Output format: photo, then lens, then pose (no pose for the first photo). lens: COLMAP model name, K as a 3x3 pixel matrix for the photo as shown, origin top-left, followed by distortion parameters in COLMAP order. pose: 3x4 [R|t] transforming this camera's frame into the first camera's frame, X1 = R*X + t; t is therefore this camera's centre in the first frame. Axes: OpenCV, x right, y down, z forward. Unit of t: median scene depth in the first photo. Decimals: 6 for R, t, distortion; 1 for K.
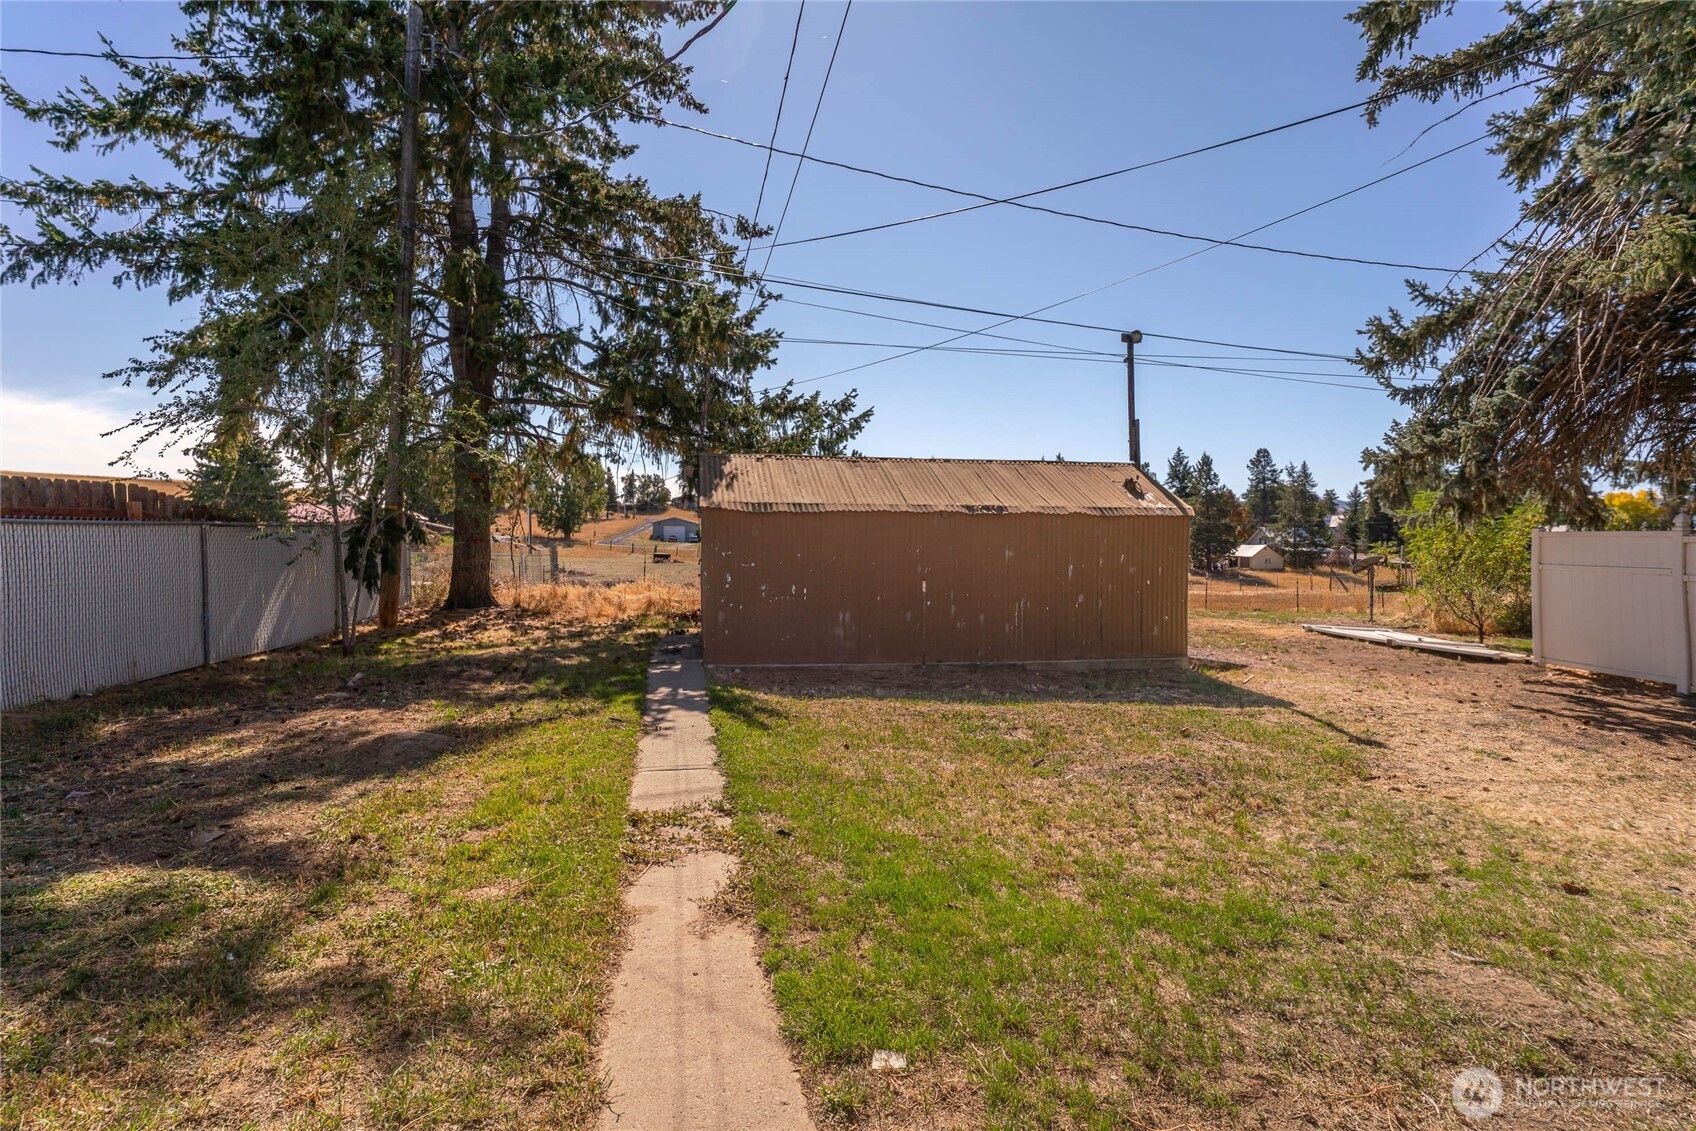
lens RADIAL K [[873.0, 0, 845.0], [0, 873.0, 563.0], [0, 0, 1]] dist [-0.057980, -0.000226]
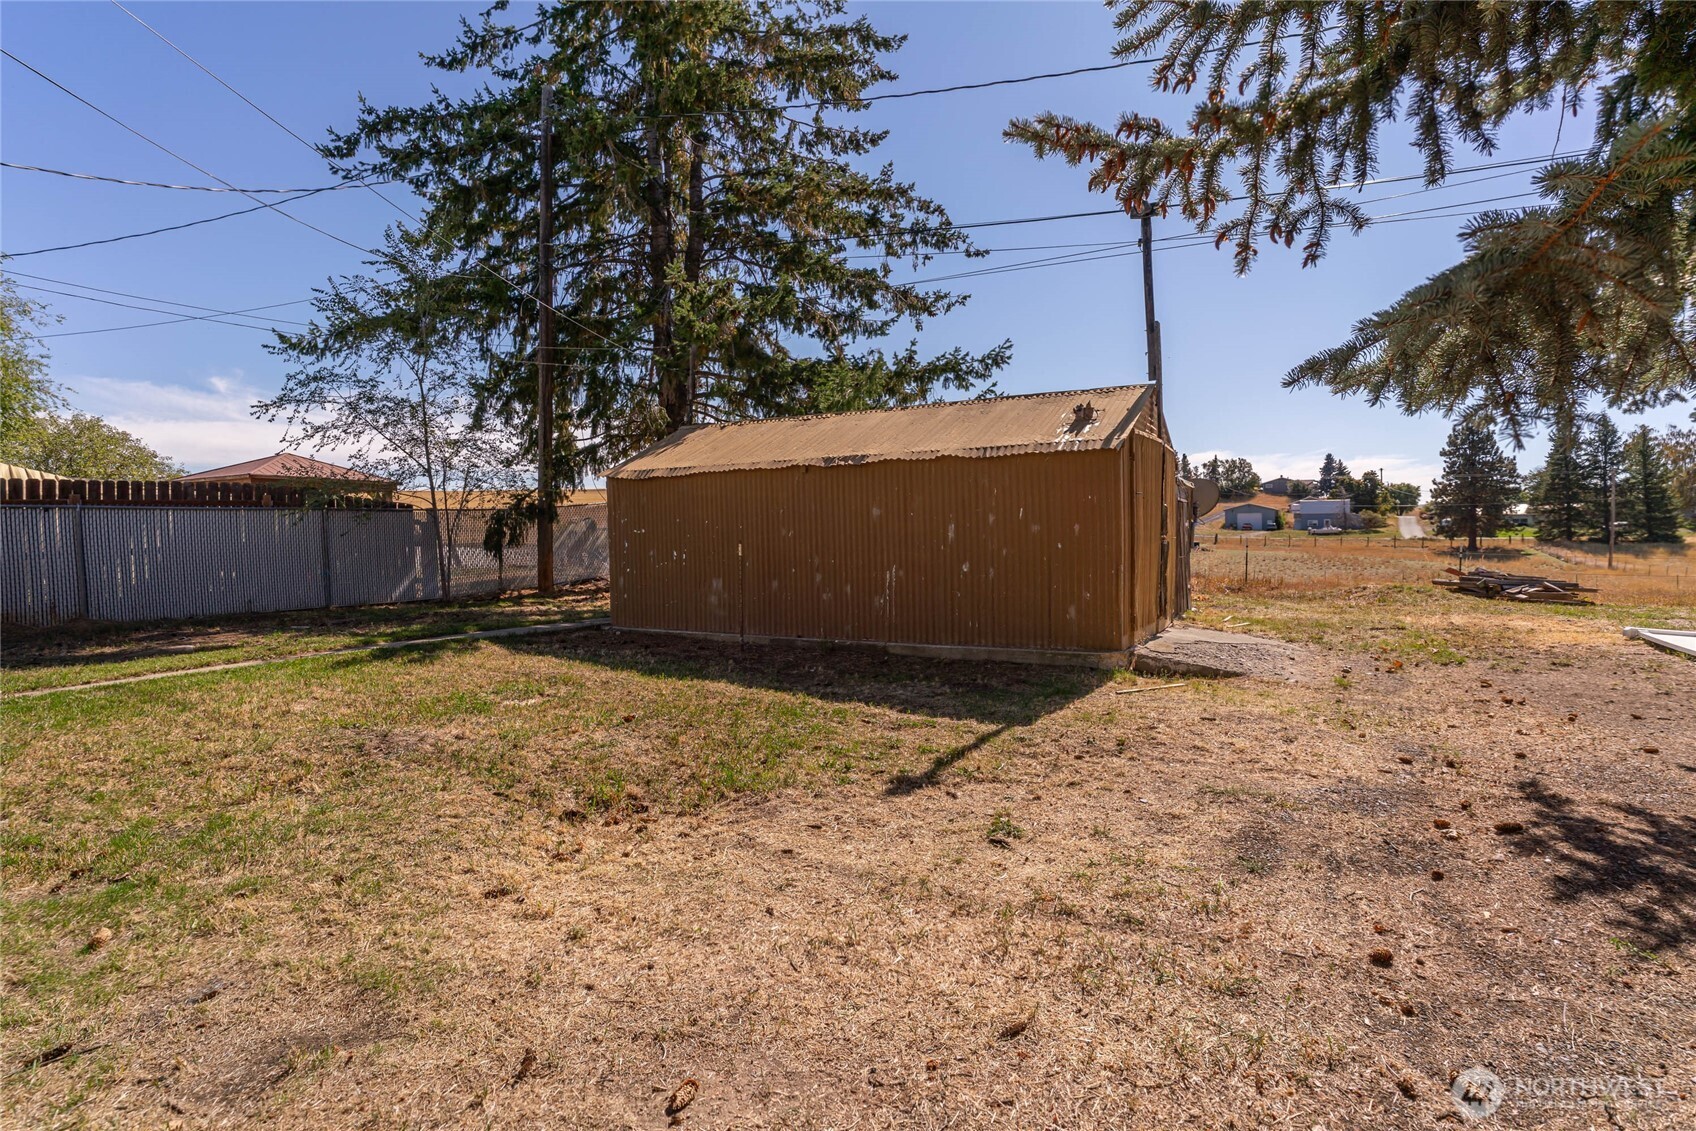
lens RADIAL K [[873.0, 0, 847.7], [0, 873.0, 559.4], [0, 0, 1]] dist [-0.057980, -0.000226]
pose [[0.784045, -0.000776, -0.620704, 0.579385], [0.003989, 0.999985, 0.003788, 0.026361], [0.620691, -0.005446, 0.784036, 0.282792]]
